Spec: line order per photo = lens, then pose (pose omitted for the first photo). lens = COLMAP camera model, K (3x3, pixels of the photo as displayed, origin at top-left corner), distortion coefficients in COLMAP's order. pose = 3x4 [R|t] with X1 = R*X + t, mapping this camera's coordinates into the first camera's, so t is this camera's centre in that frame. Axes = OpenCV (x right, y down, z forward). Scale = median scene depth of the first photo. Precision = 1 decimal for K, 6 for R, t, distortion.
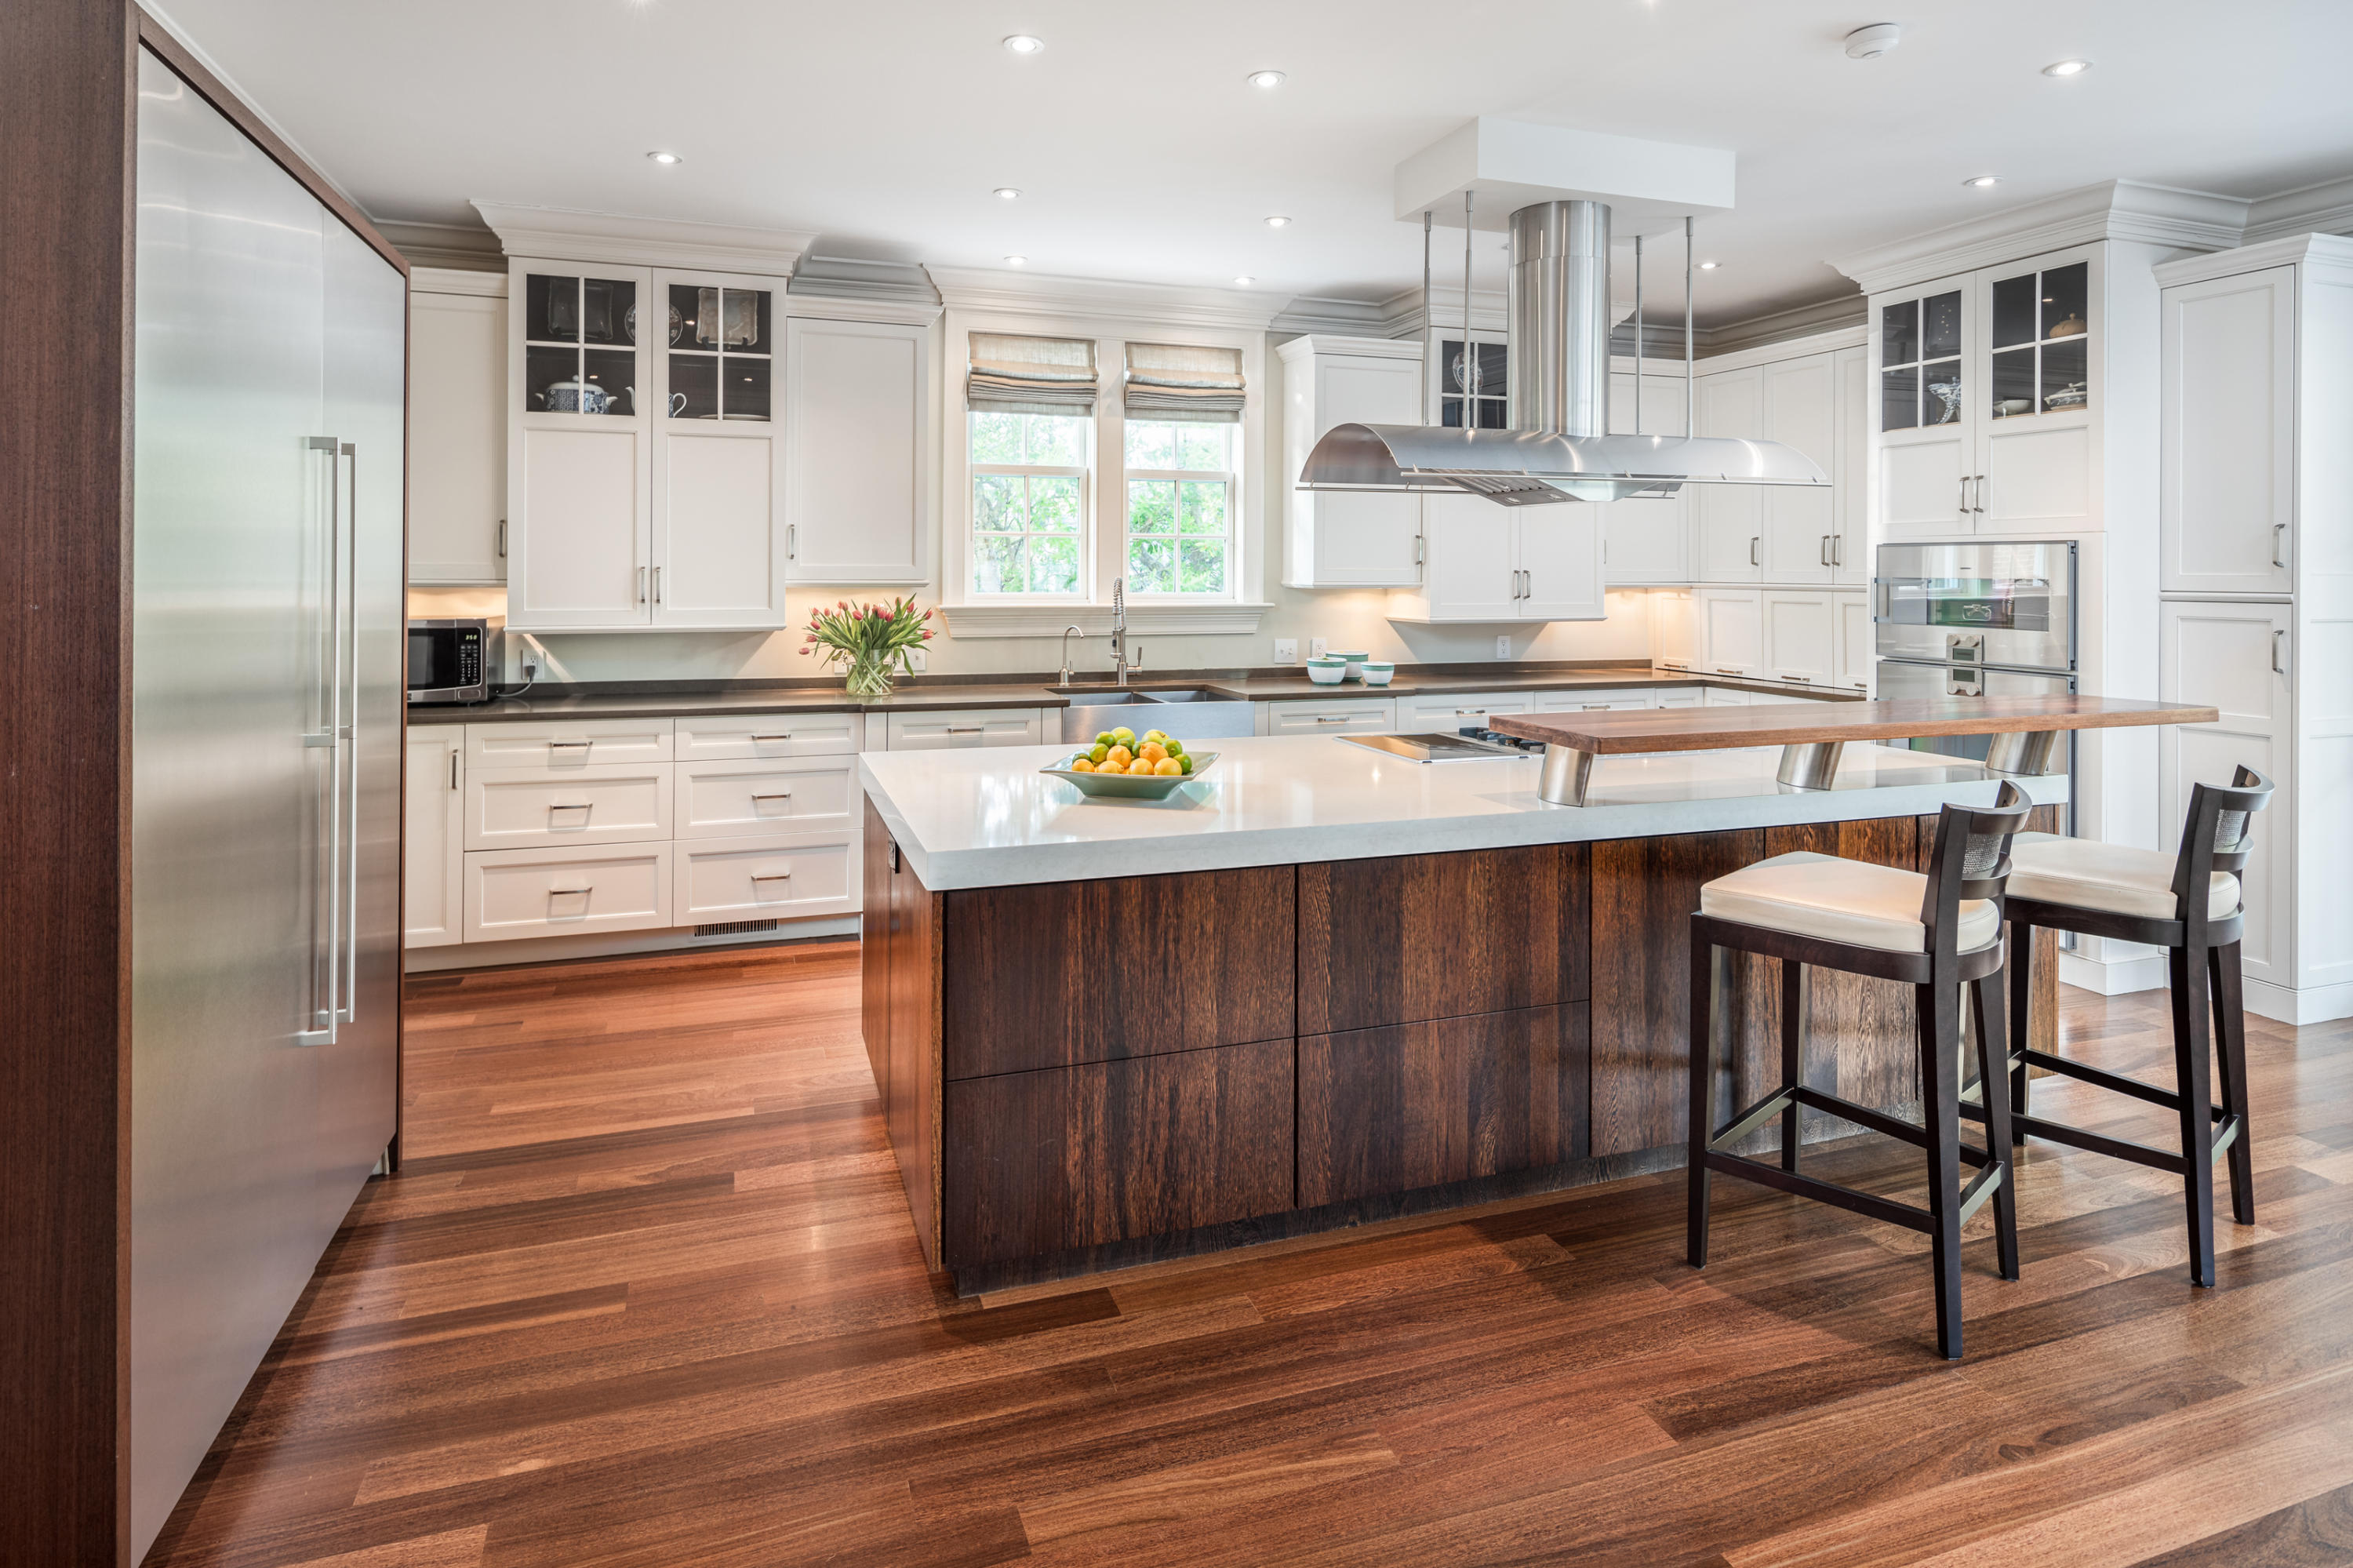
lens RADIAL K [[1194.2, 0, 1120.6], [0, 1194.2, 776.5], [0, 0, 1]] dist [-0.003996, -0.001006]
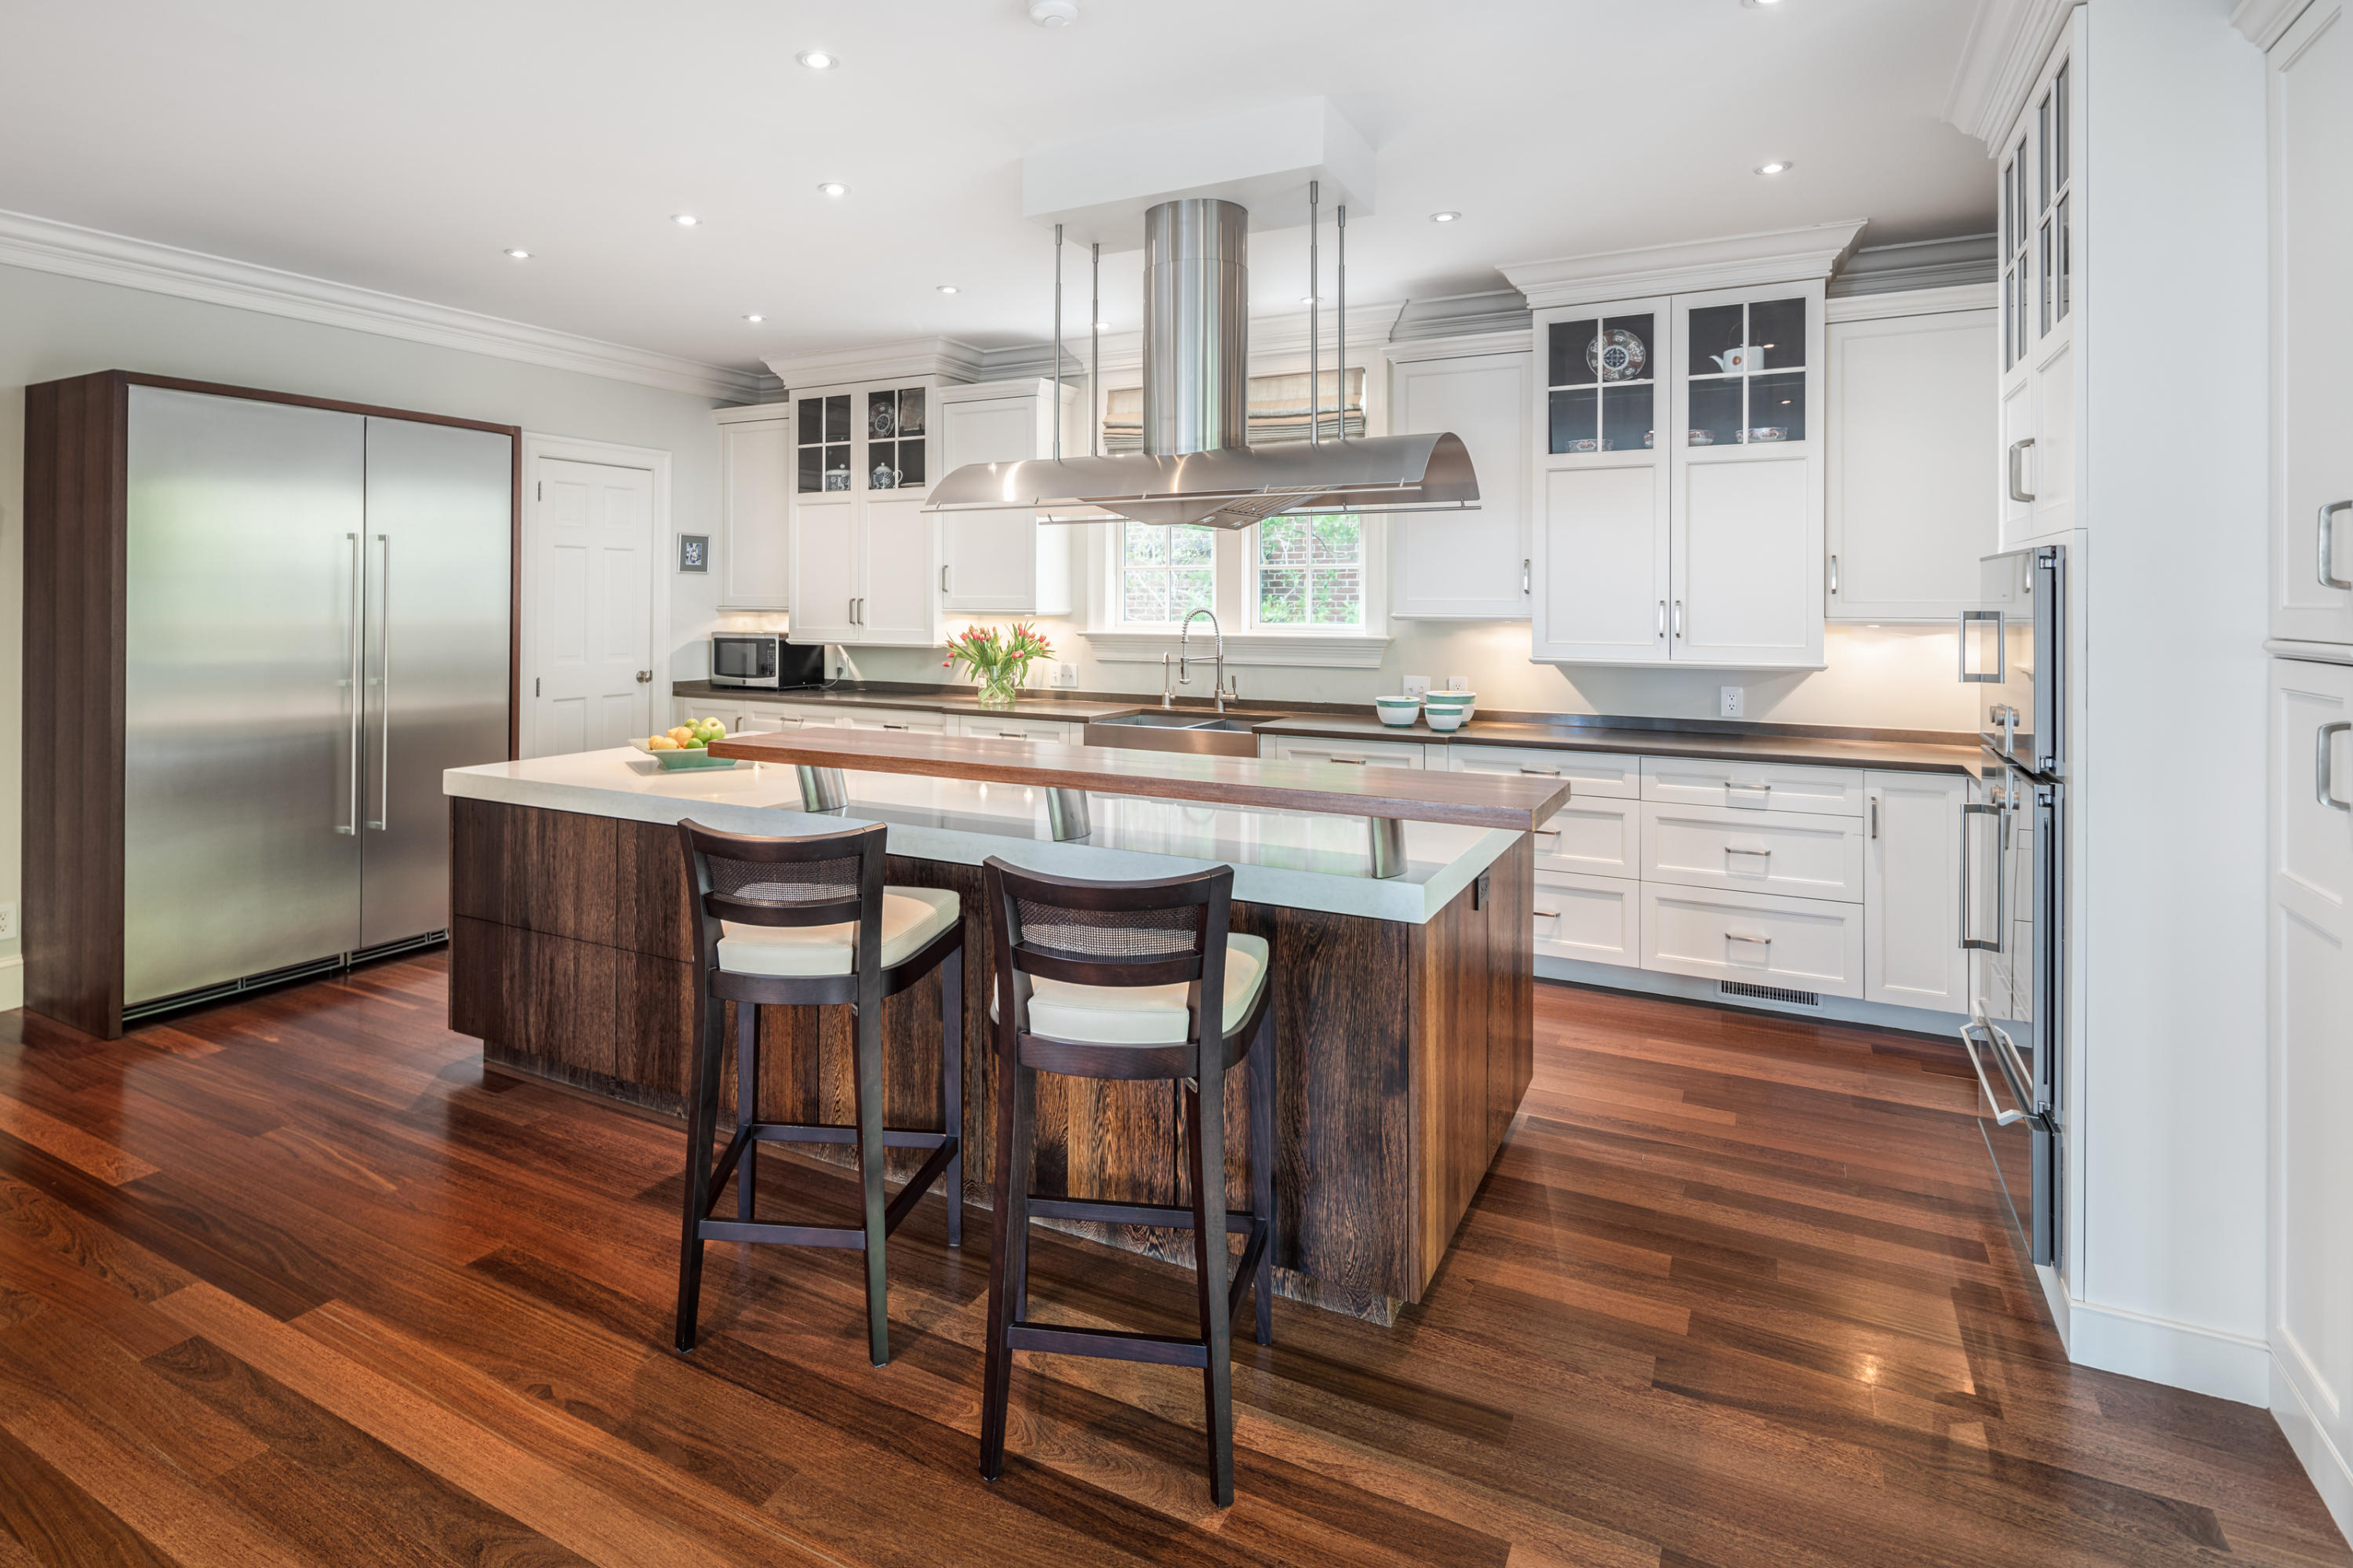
lens RADIAL K [[1192.4, 0, 1119.0], [0, 1192.4, 812.6], [0, 0, 1]] dist [-0.002819, -0.000457]
pose [[0.687321, 0.125524, -0.715426, 0.783251], [-0.124655, 0.990726, 0.054068, -0.039188], [0.715577, 0.052019, 0.696594, 0.248031]]
